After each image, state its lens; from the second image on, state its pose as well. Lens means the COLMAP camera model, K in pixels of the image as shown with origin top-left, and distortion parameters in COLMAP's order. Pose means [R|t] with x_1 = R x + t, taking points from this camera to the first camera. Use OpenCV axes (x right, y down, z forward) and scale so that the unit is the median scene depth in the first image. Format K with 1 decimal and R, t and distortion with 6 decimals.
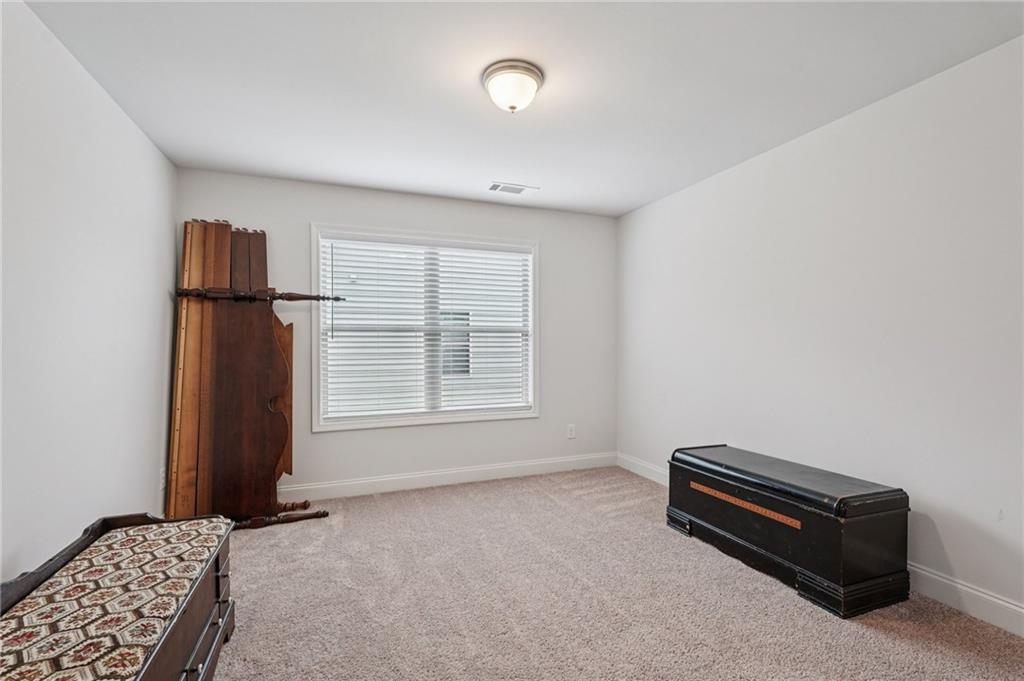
lens RADIAL K [[454.7, 0, 510.4], [0, 454.7, 347.6], [0, 0, 1]] dist [-0.004519, 0.003566]
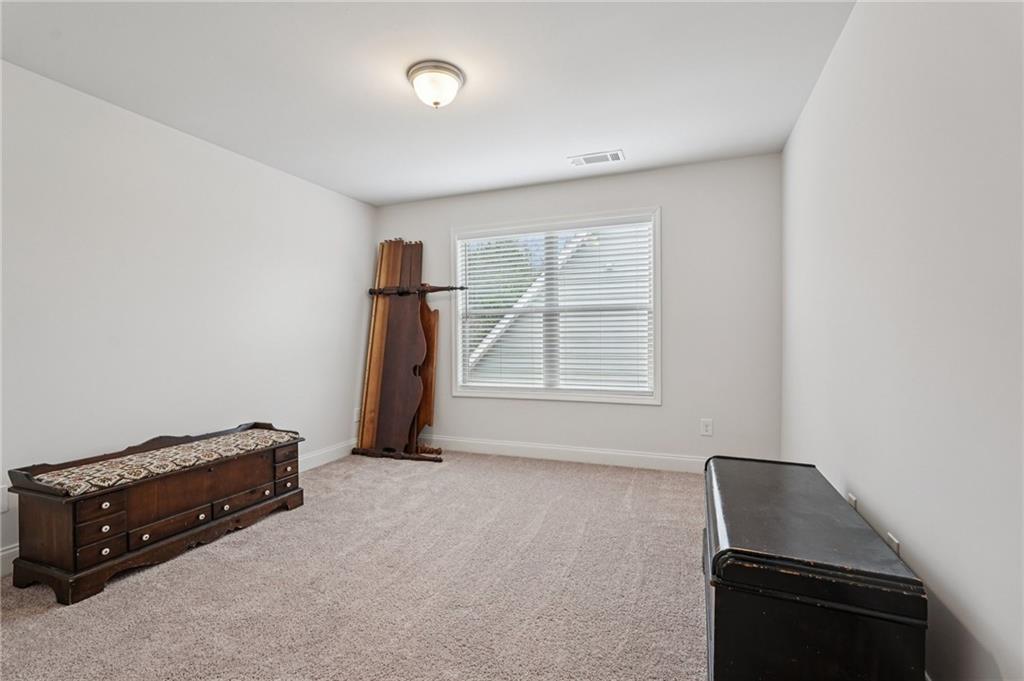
lens RADIAL K [[454.7, 0, 515.8], [0, 454.7, 335.5], [0, 0, 1]] dist [-0.004519, 0.003566]
pose [[0.737785, -0.003189, -0.675028, 0.547788], [0.003192, 0.999994, -0.001235, 0.022048], [0.675028, -0.001243, 0.737791, 0.196942]]
